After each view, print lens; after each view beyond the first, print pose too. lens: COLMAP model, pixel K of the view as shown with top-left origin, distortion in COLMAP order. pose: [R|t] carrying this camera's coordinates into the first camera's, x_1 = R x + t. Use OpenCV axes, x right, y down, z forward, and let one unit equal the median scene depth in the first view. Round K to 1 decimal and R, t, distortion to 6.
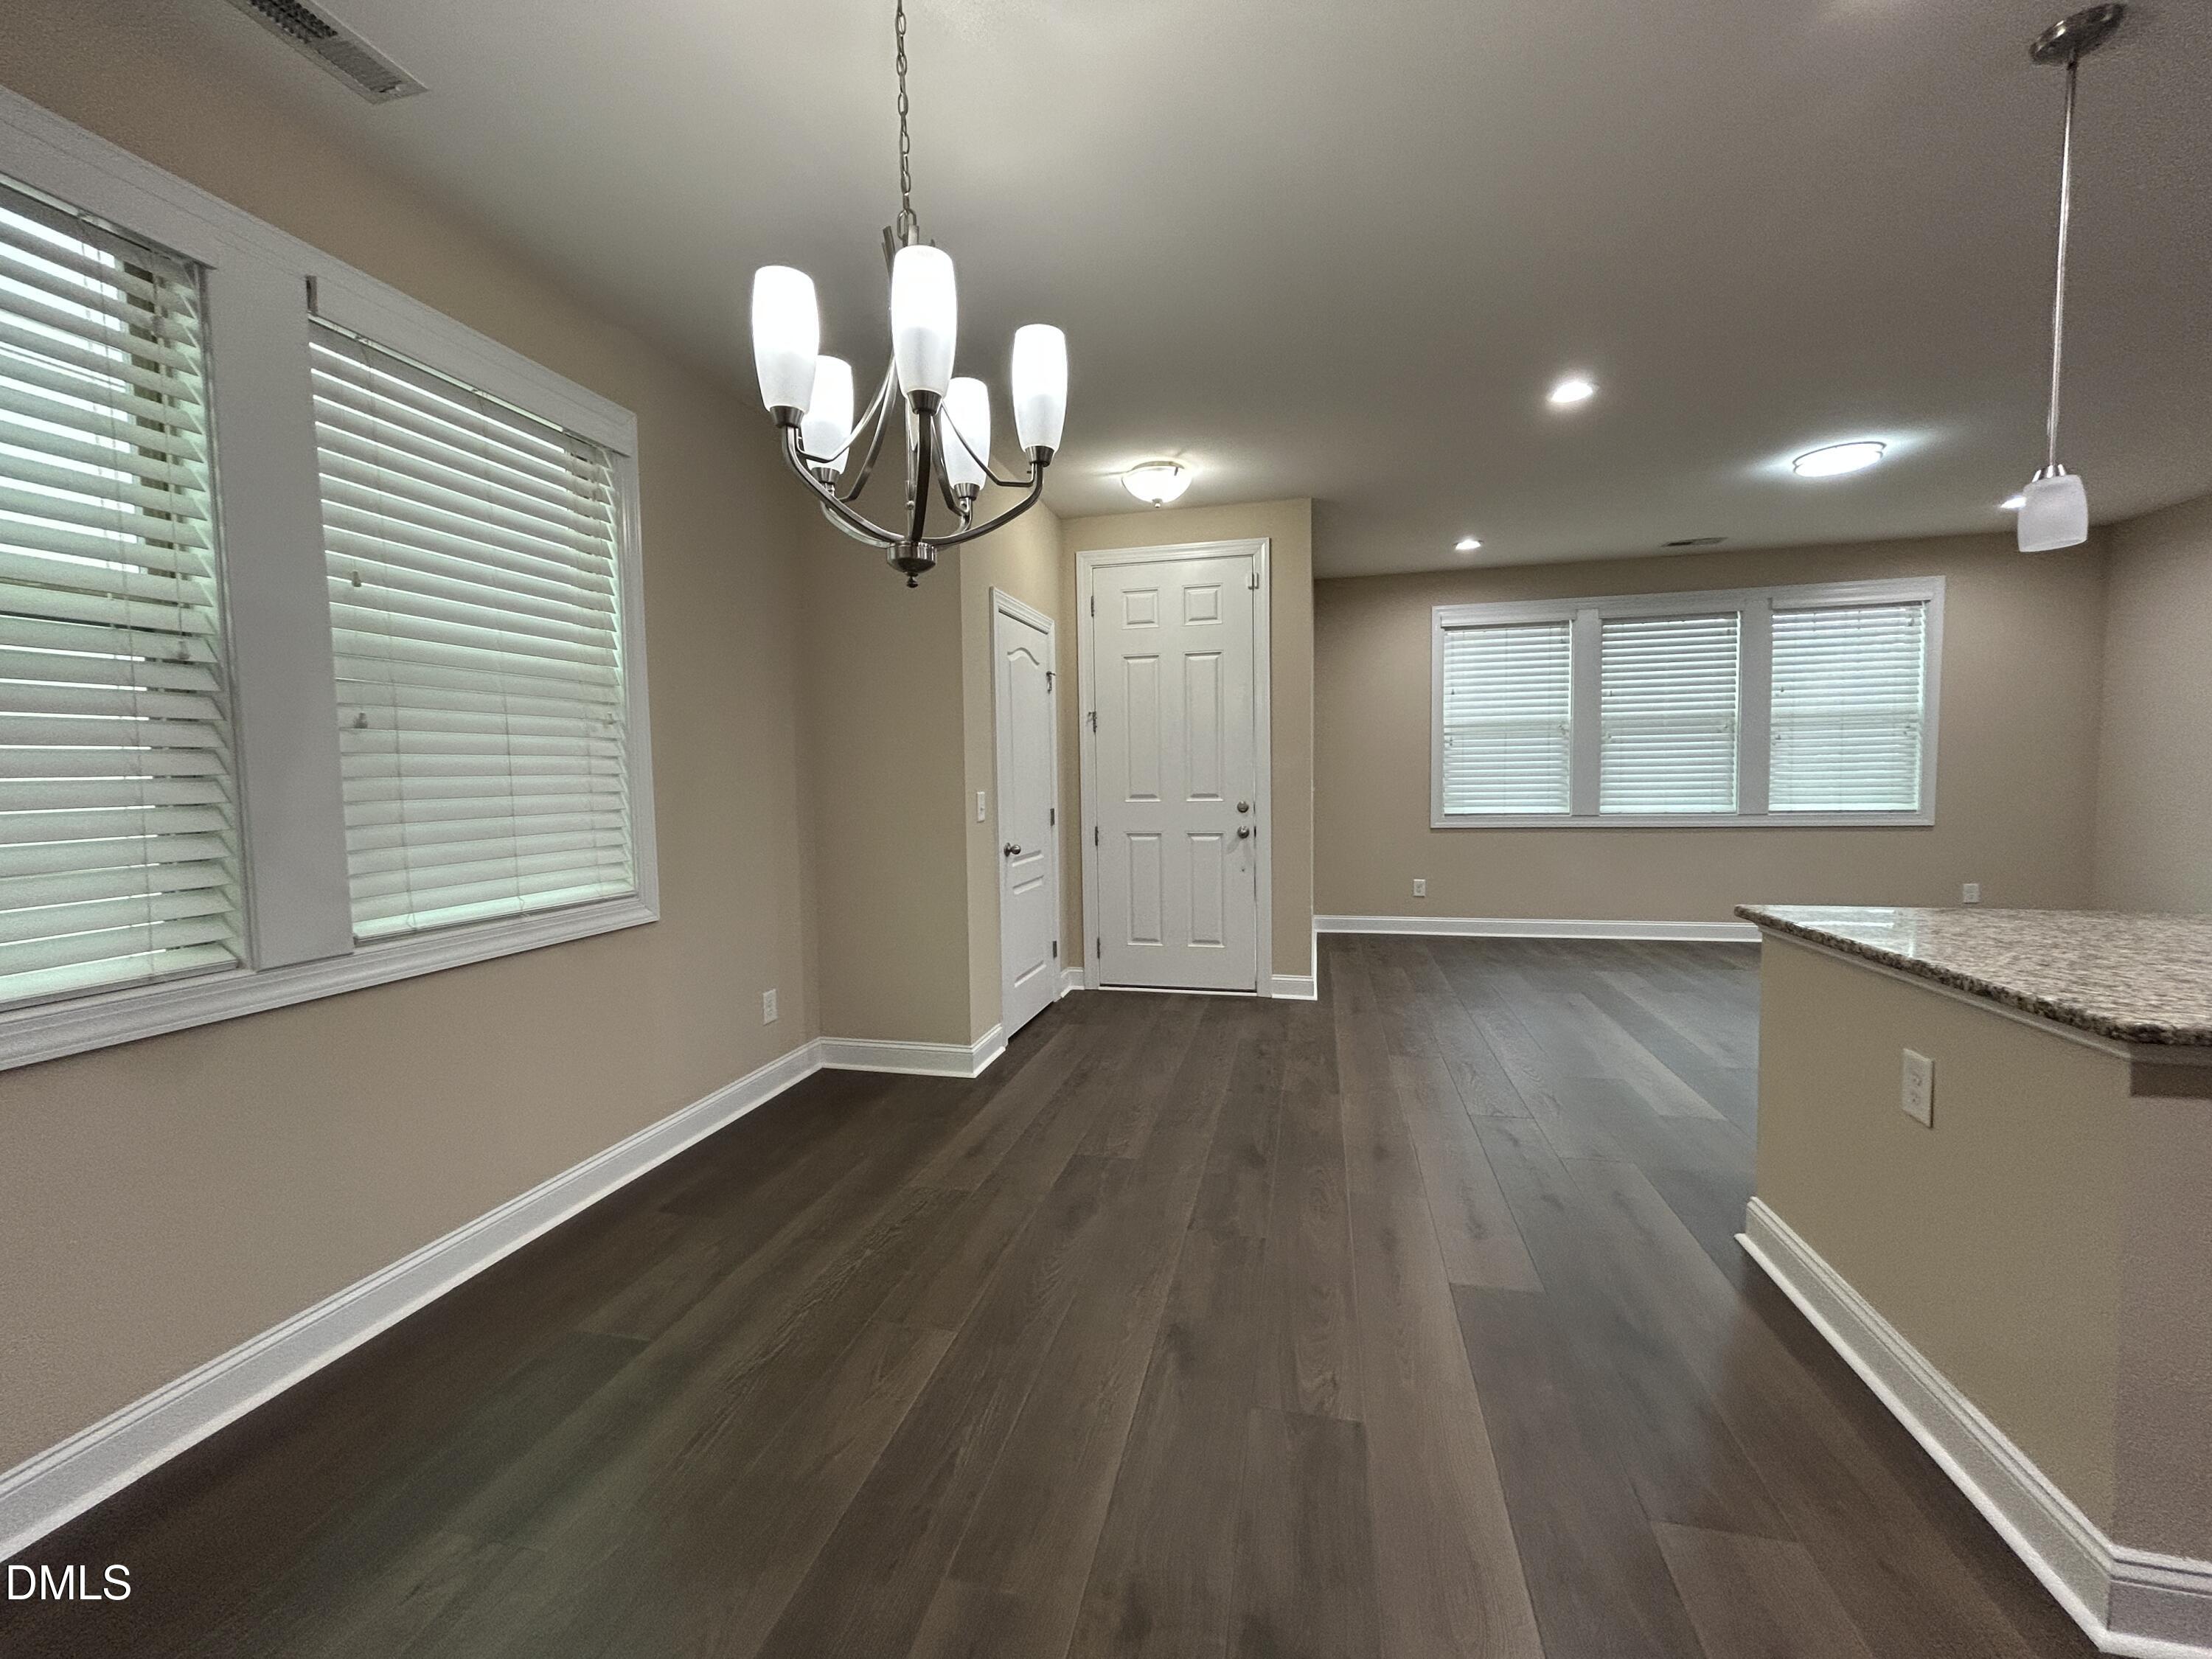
lens RADIAL K [[889.1, 0, 1103.4], [0, 889.1, 829.3], [0, 0, 1]] dist [-0.000753, 0.000575]
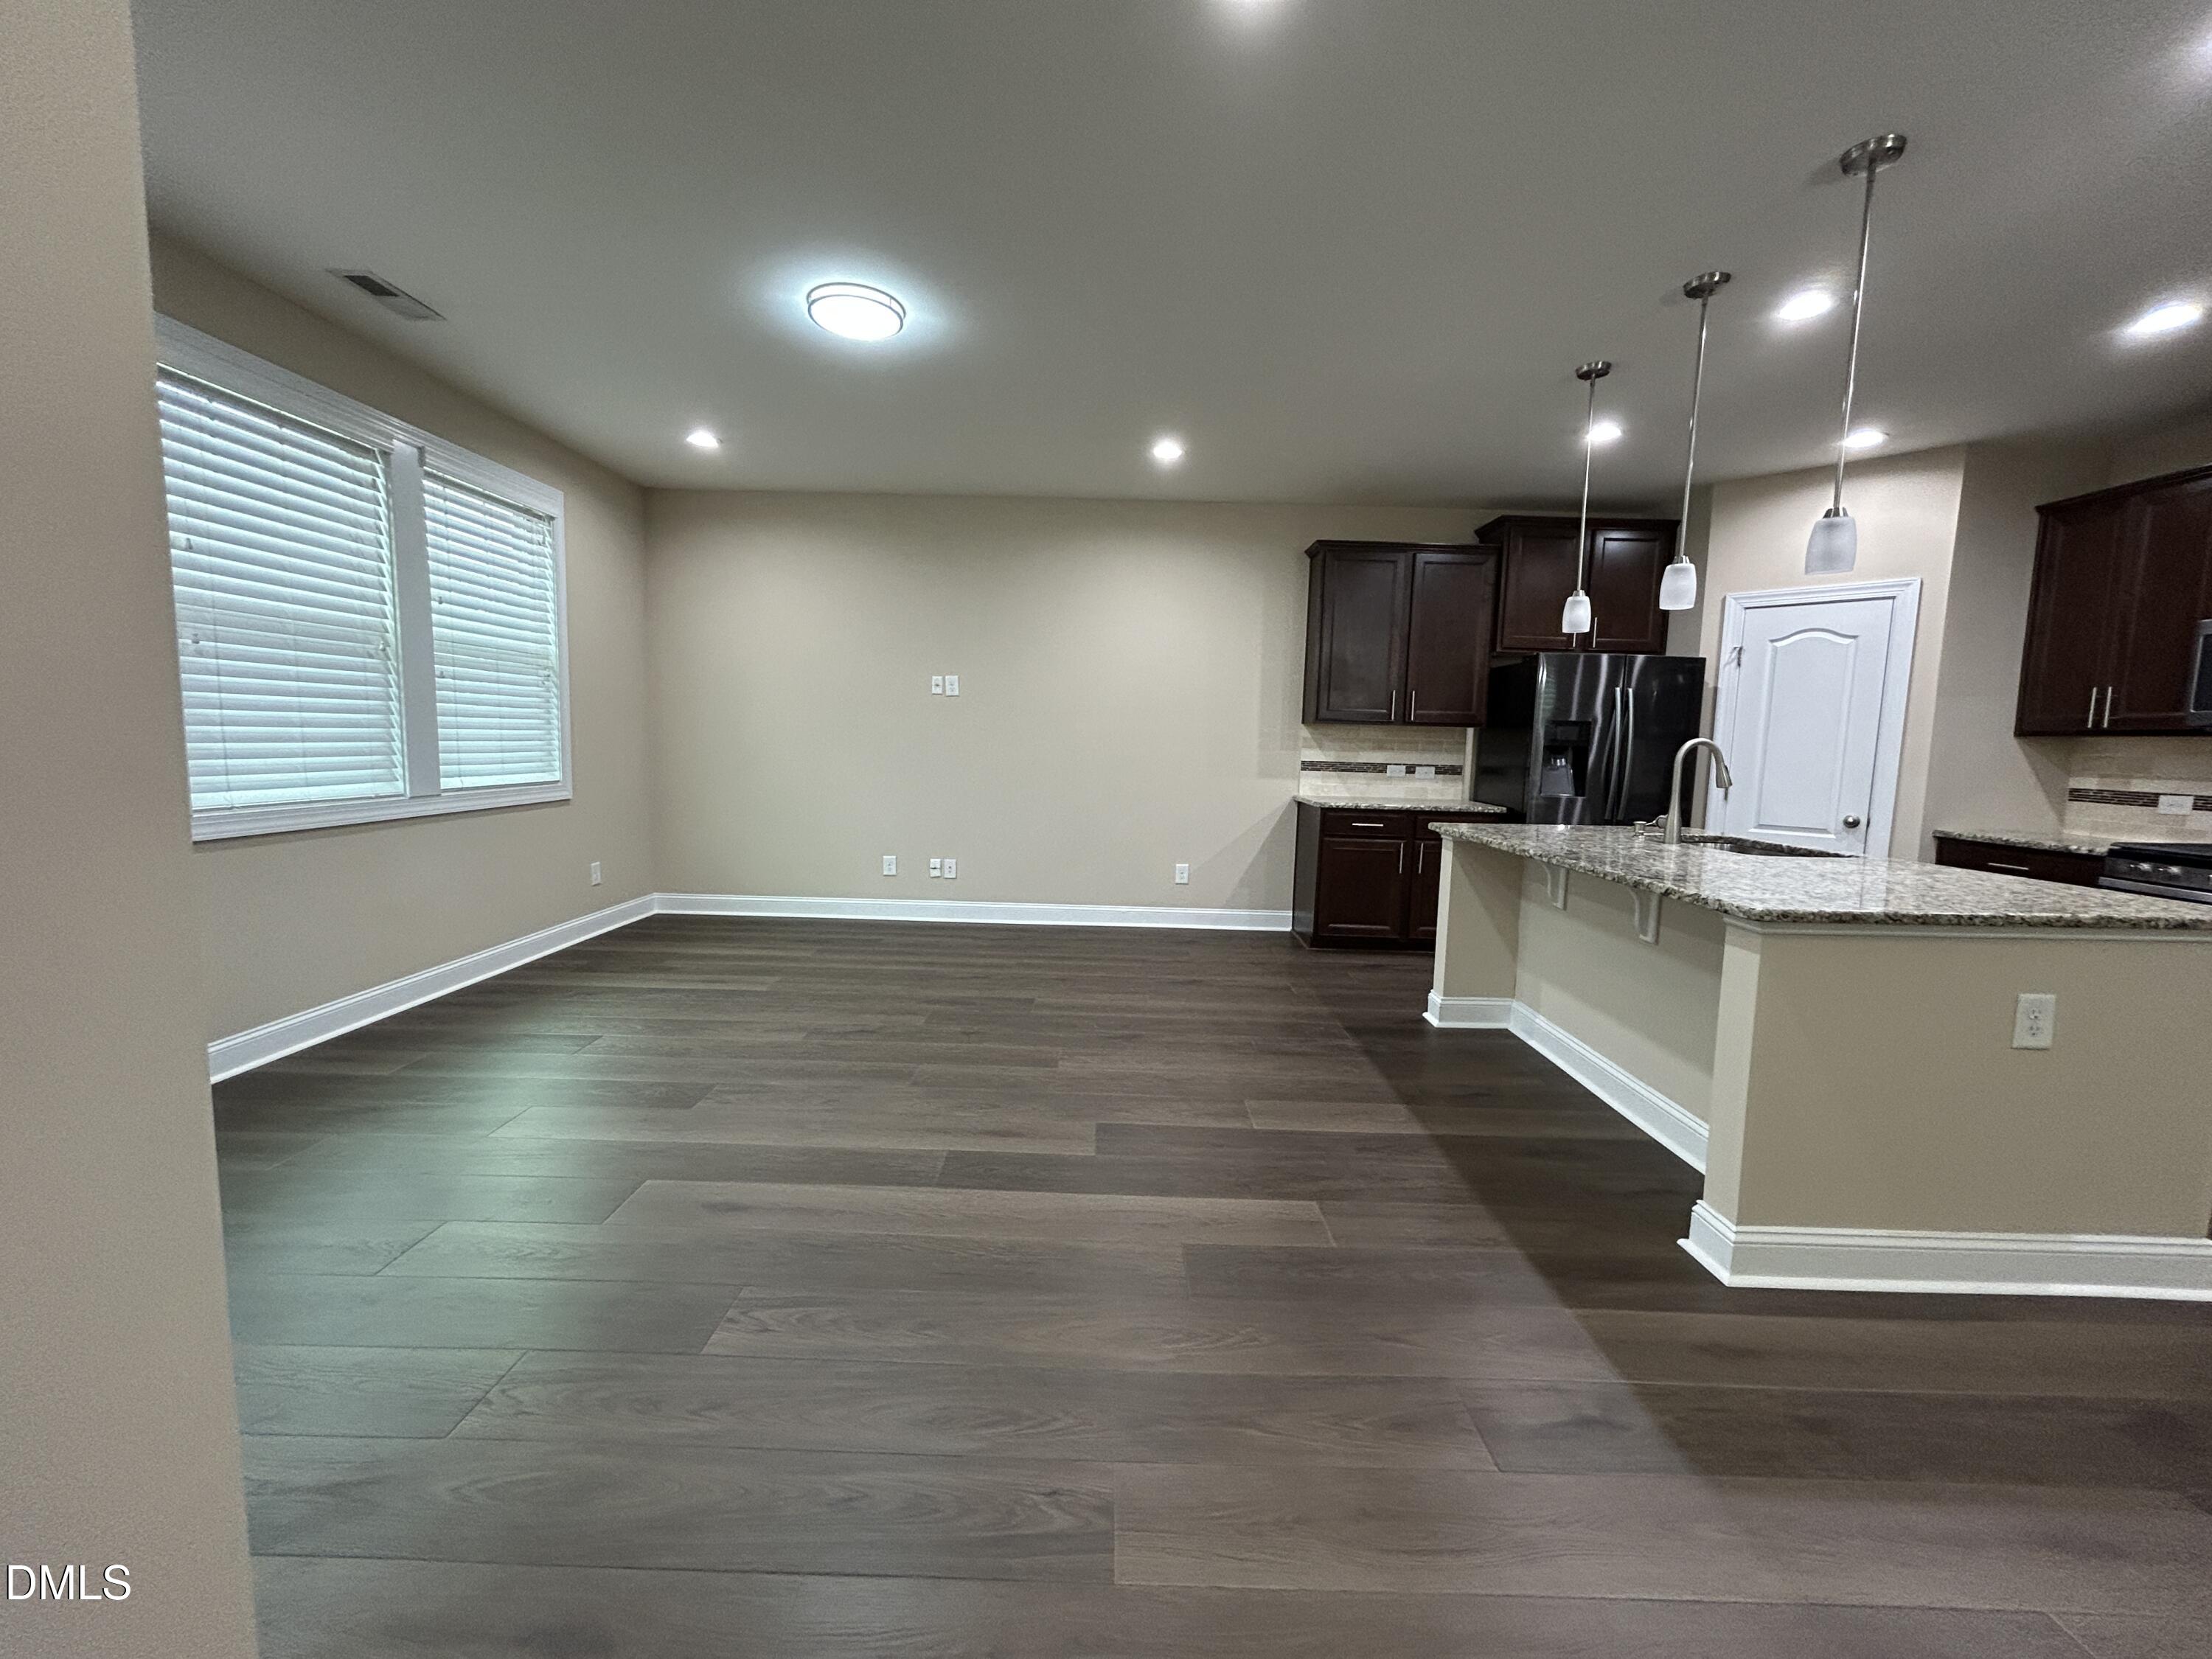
lens RADIAL K [[889.1, 0, 1103.7], [0, 889.1, 827.6], [0, 0, 1]] dist [-0.000753, 0.000575]
pose [[-0.226091, -0.085921, 0.970309, 0.021717], [0.039139, 0.994497, 0.097183, -0.047381], [-0.973320, 0.059949, -0.221484, 0.866751]]
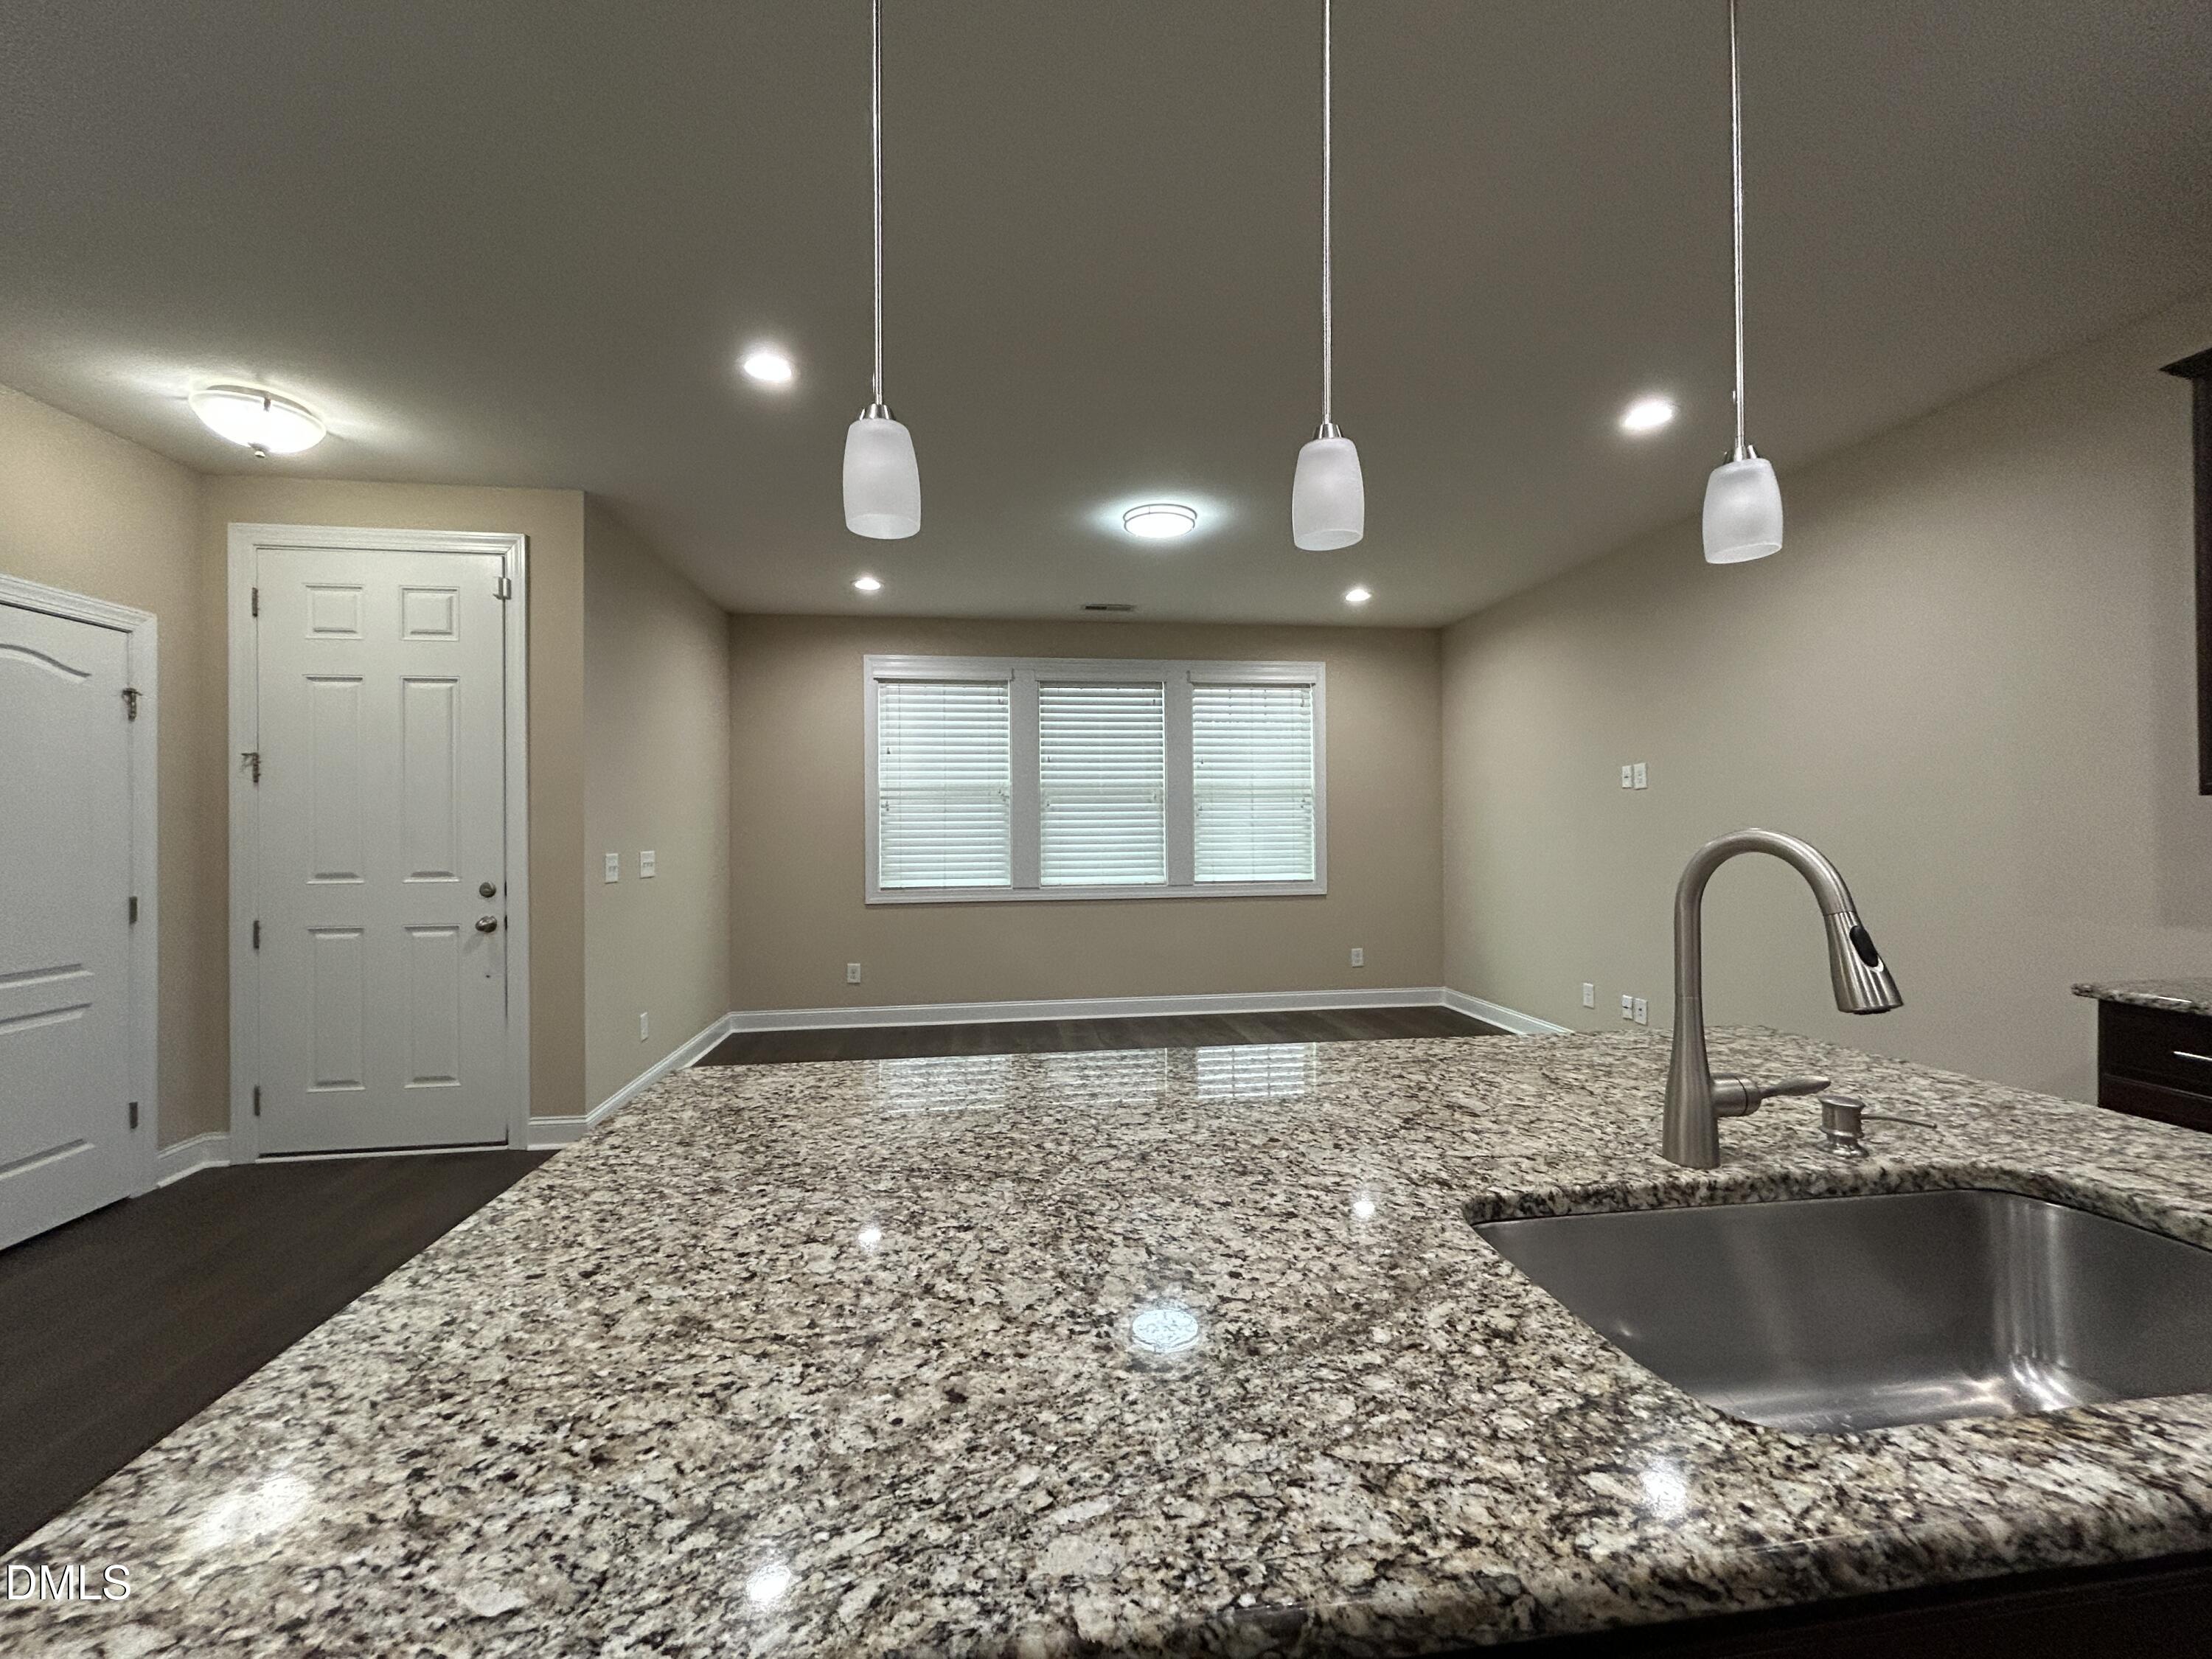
lens RADIAL K [[889.1, 0, 1102.5], [0, 889.1, 830.6], [0, 0, 1]] dist [-0.000753, 0.000575]
pose [[0.932114, 0.009411, 0.362044, 0.372880], [0.014687, 0.997858, -0.063752, -0.020350], [-0.361868, 0.064741, 0.929979, 0.133250]]
